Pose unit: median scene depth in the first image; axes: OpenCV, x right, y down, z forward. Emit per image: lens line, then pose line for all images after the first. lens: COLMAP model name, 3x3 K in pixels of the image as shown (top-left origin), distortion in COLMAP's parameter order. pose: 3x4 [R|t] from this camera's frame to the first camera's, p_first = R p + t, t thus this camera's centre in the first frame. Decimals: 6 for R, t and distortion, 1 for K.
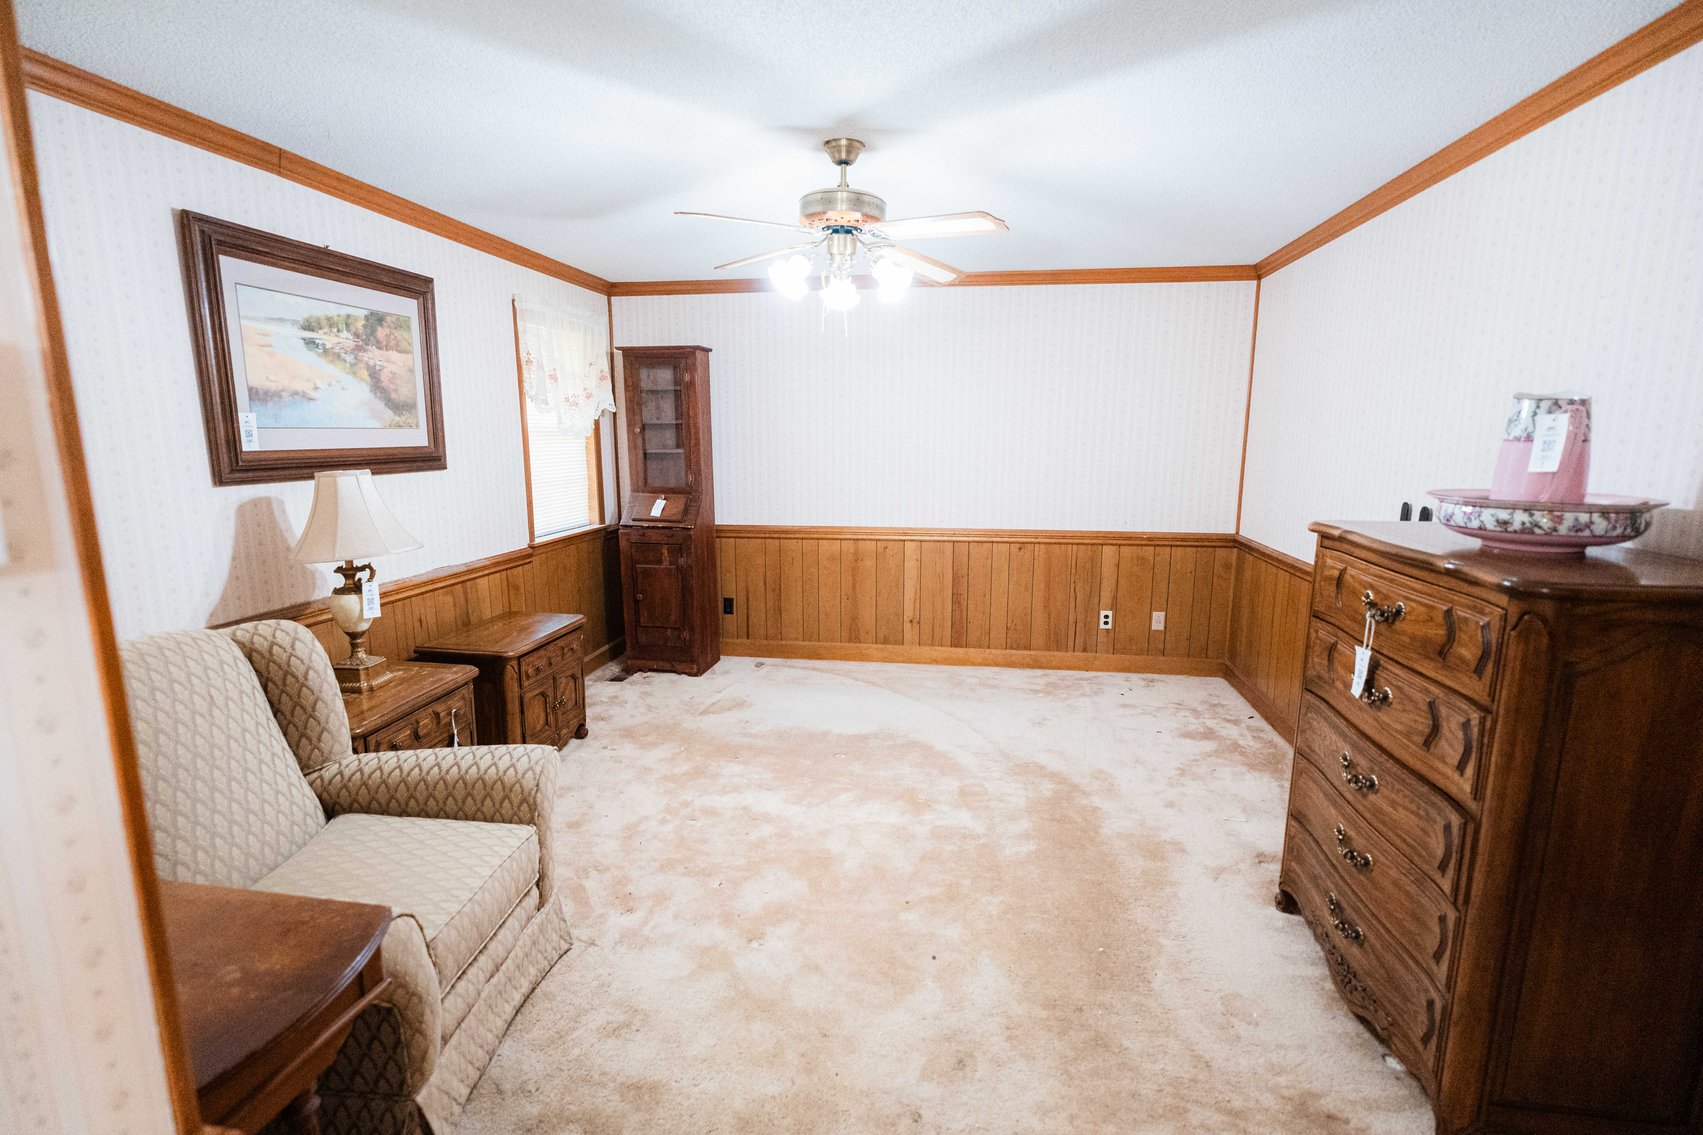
lens RADIAL K [[807.5, 0, 848.0], [0, 807.5, 568.1], [0, 0, 1]] dist [-0.000138, -0.000091]
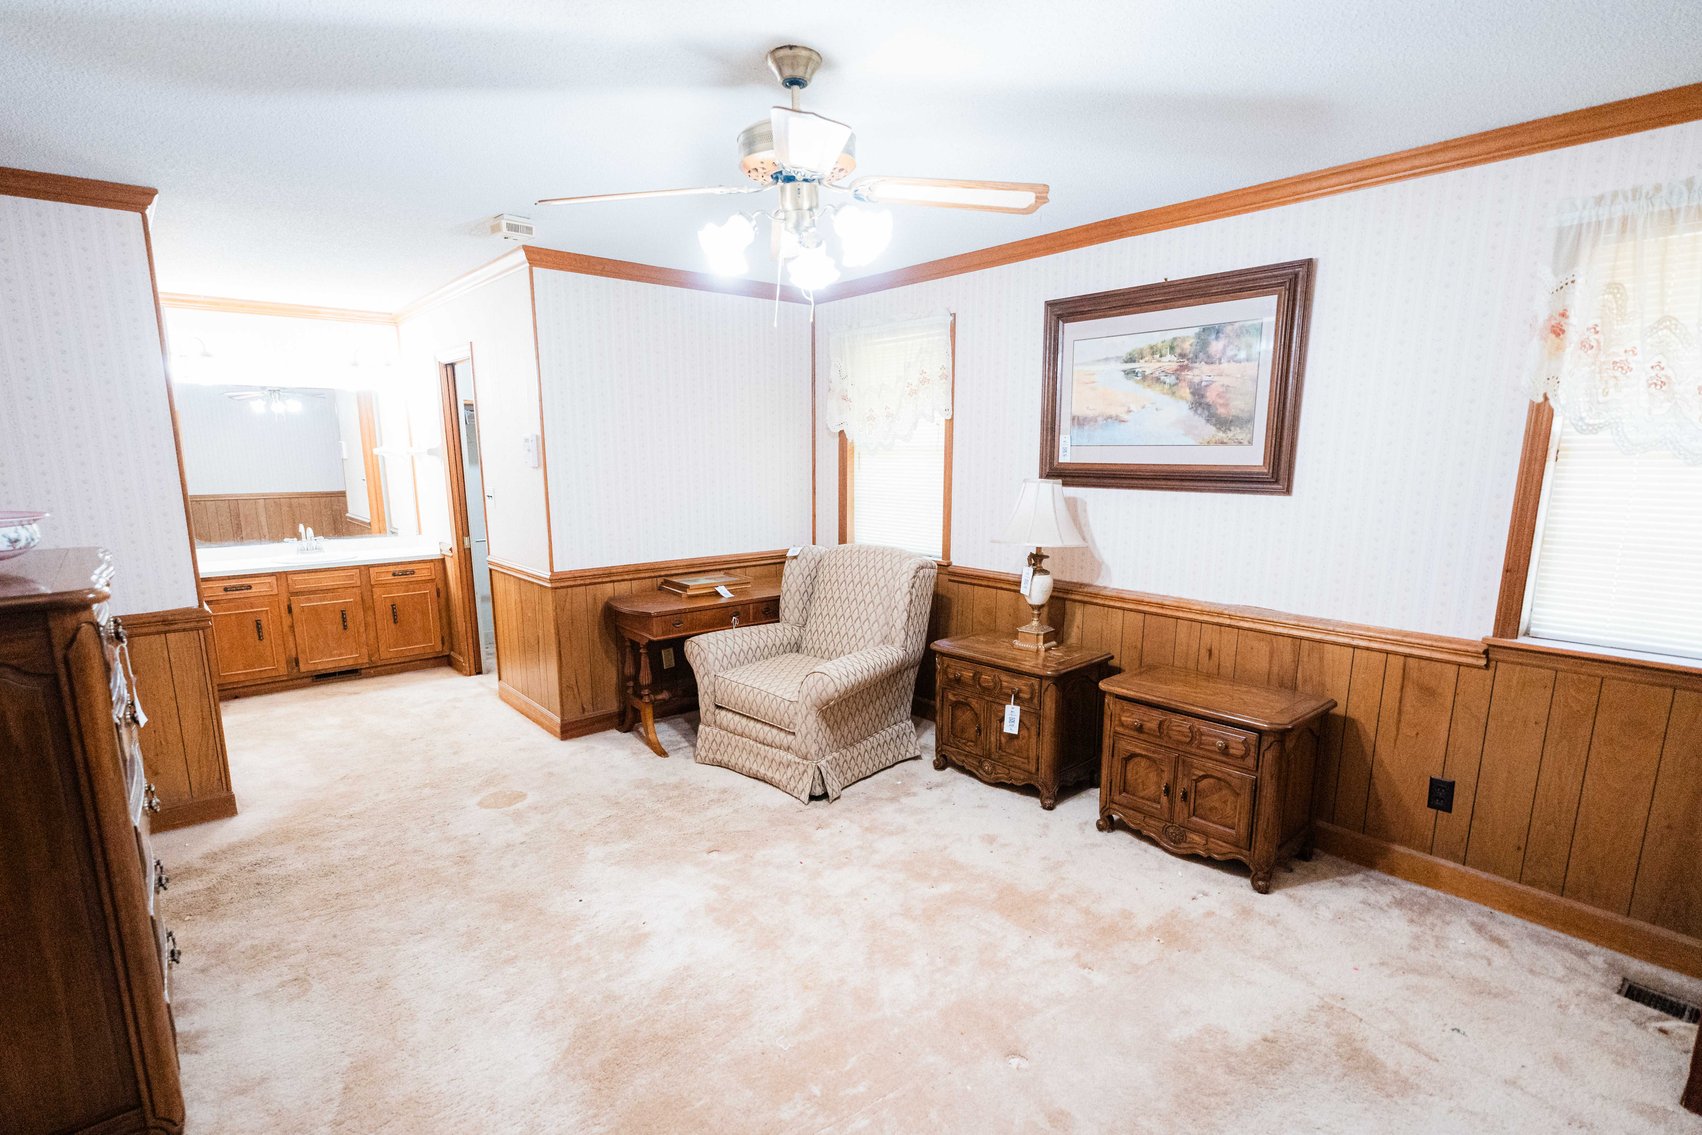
lens RADIAL K [[807.0, 0, 826.2], [0, 807.0, 607.7], [0, 0, 1]] dist [-0.000138, -0.000091]
pose [[-0.647943, 0.152750, -0.746215, 0.519534], [-0.124206, 0.945383, 0.301368, -0.239416], [0.751494, 0.287954, -0.593582, 1.376014]]
